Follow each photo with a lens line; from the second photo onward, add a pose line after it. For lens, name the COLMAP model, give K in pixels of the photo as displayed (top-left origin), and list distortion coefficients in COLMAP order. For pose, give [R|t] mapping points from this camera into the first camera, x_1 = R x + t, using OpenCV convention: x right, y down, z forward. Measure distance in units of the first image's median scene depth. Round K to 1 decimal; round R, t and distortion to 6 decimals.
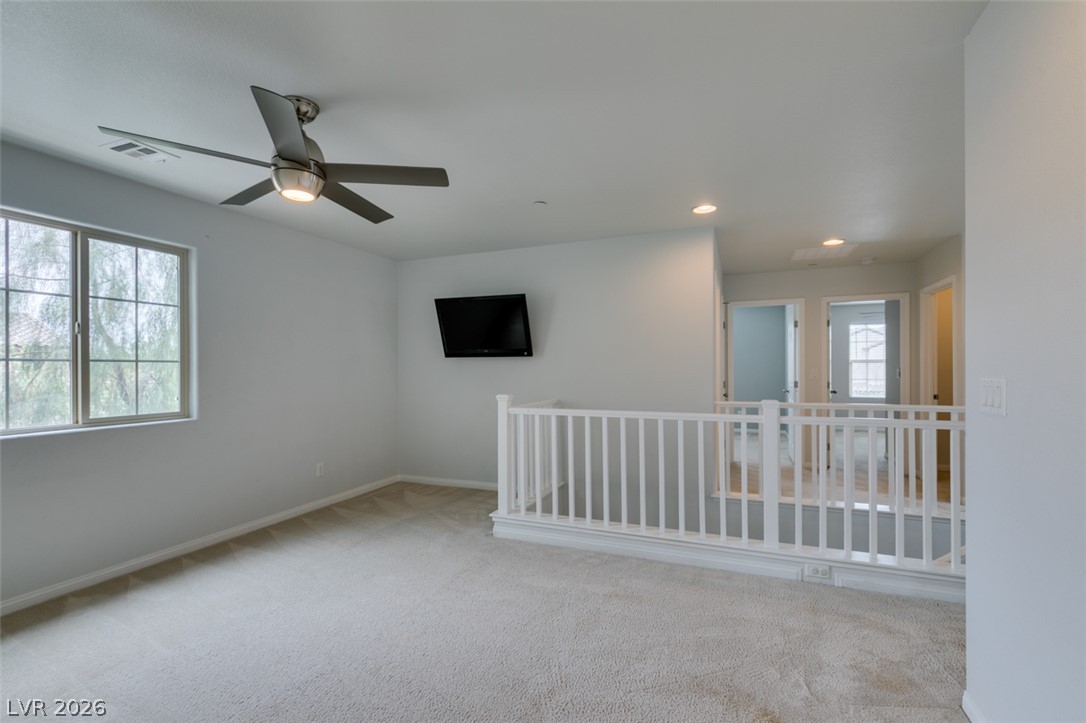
lens RADIAL K [[486.7, 0, 541.3], [0, 486.7, 365.2], [0, 0, 1]] dist [0.003104, 0.000286]
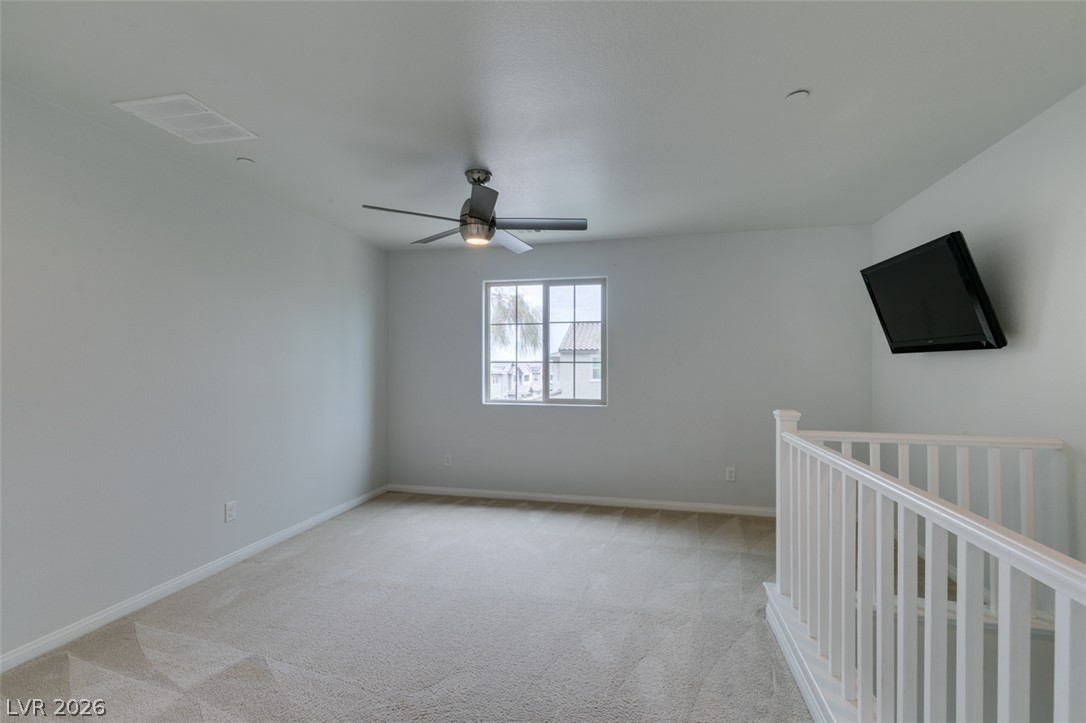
lens RADIAL K [[486.7, 0, 541.3], [0, 486.7, 365.2], [0, 0, 1]] dist [0.003104, 0.000286]
pose [[0.165527, 0.001732, -0.986204, 0.542056], [-0.001025, 0.999998, 0.001584, -0.001656], [0.986205, 0.000749, 0.165528, 0.593612]]
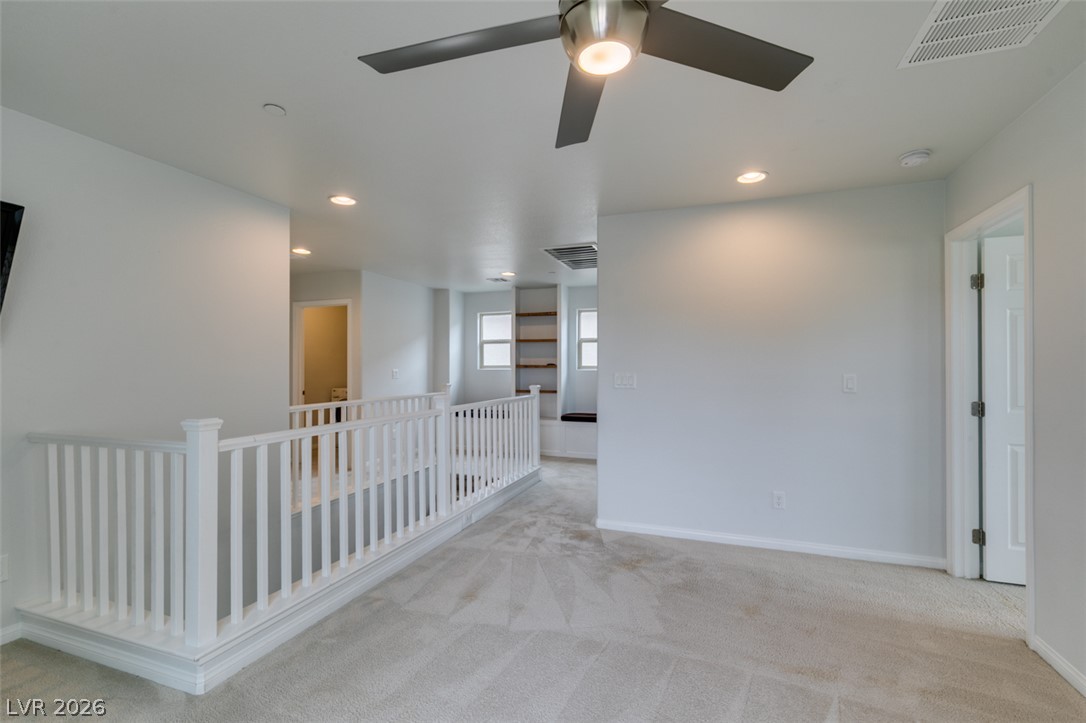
lens RADIAL K [[486.7, 0, 541.3], [0, 486.7, 365.2], [0, 0, 1]] dist [0.003104, 0.000286]
pose [[-0.035896, 0.005824, 0.999339, -0.658203], [0.000830, 0.999983, -0.005798, 0.006417], [-0.999355, 0.000622, -0.035900, 0.702705]]
